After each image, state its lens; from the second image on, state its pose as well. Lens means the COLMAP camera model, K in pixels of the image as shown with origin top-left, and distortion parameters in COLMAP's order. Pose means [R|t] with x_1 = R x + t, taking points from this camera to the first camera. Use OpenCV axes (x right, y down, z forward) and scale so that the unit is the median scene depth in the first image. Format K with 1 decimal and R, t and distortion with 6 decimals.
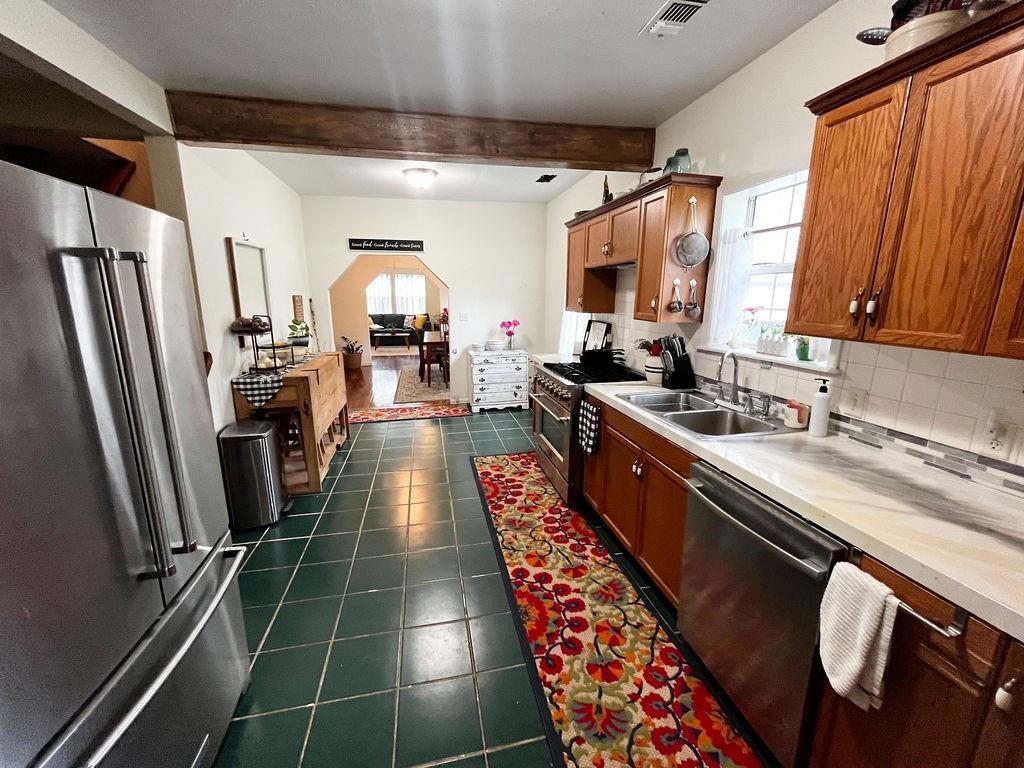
lens RADIAL K [[412.7, 0, 511.7], [0, 412.7, 384.6], [0, 0, 1]] dist [-0.001335, -0.000045]
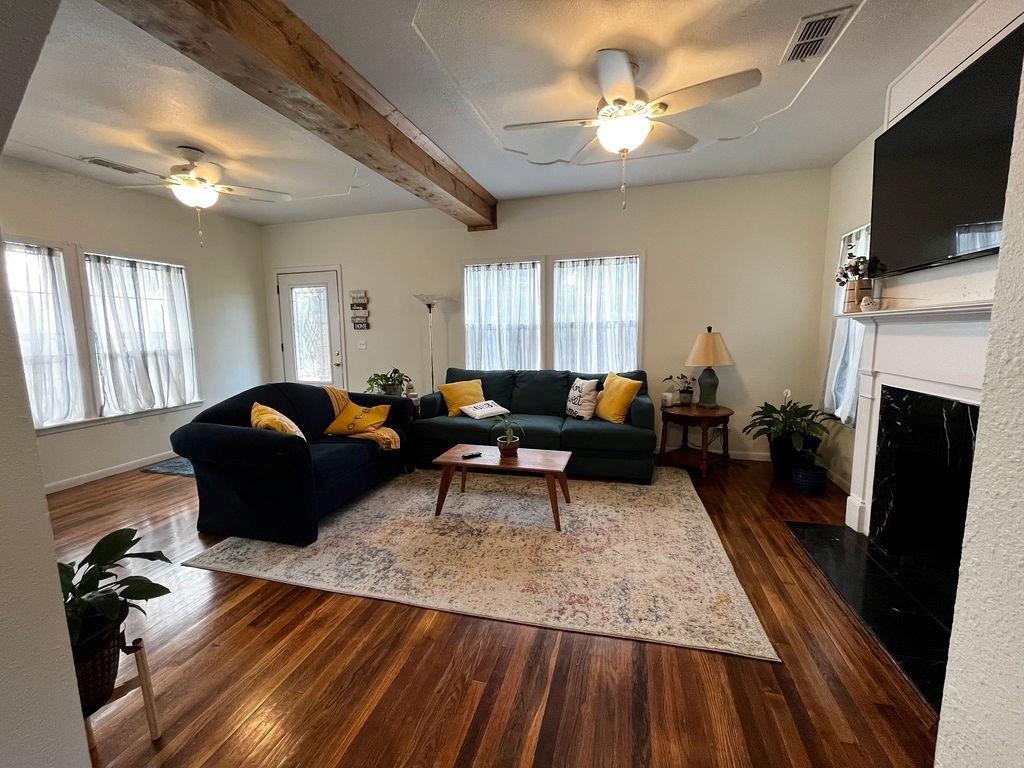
lens RADIAL K [[412.7, 0, 513.5], [0, 412.7, 381.4], [0, 0, 1]] dist [-0.001335, -0.000045]
pose [[0.887551, 0.037367, -0.459192, -0.146644], [-0.077932, 0.994519, -0.069700, -0.135612], [0.454071, 0.097648, 0.885598, 0.678815]]
